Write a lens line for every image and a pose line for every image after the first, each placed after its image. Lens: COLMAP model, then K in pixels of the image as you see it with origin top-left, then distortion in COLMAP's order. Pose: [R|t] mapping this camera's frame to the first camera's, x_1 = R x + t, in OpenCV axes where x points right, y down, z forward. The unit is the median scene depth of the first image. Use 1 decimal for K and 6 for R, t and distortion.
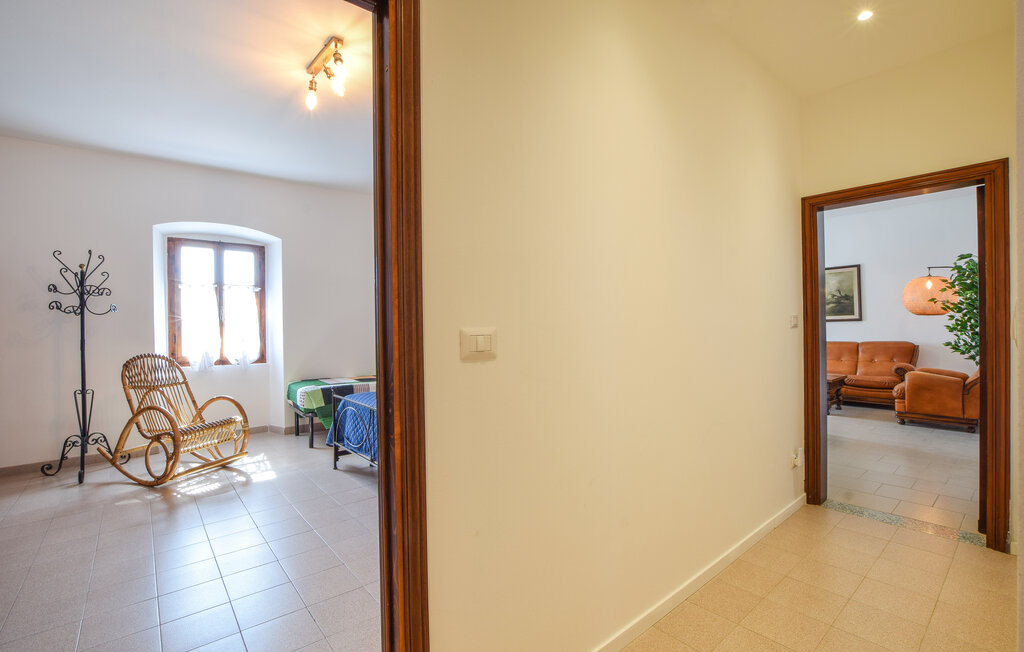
lens RADIAL K [[446.5, 0, 512.4], [0, 446.5, 324.7], [0, 0, 1]] dist [-0.022780, 0.000884]
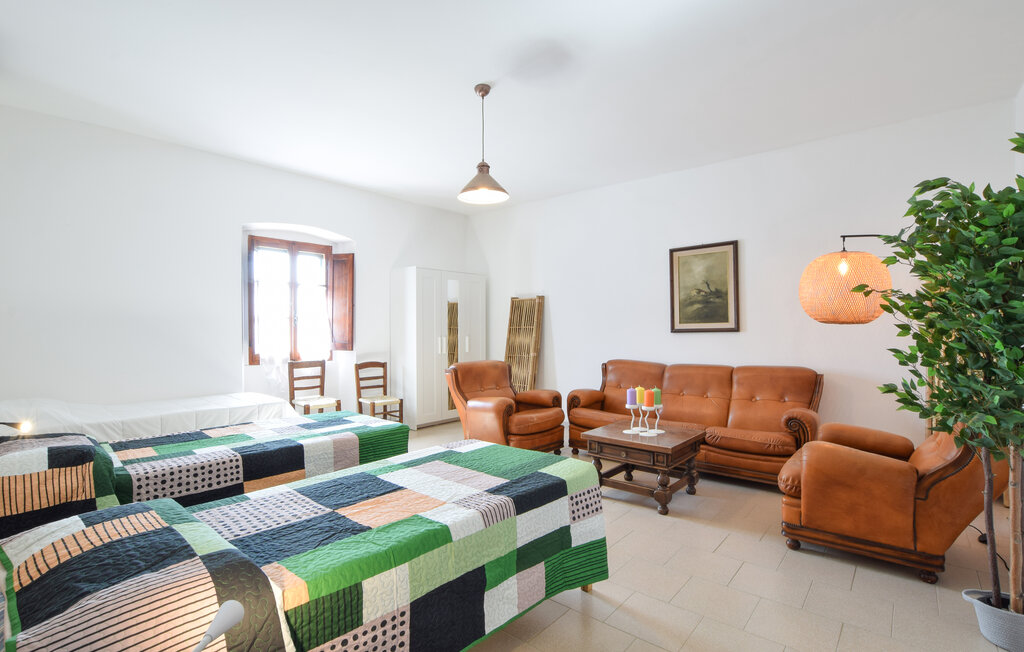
lens RADIAL K [[446.5, 0, 517.2], [0, 446.5, 327.7], [0, 0, 1]] dist [-0.022780, 0.000884]
pose [[0.987244, 0.014044, 0.158594, 0.536531], [-0.013510, 0.999899, -0.004446, -0.010638], [-0.158640, 0.002246, 0.987334, 0.601363]]
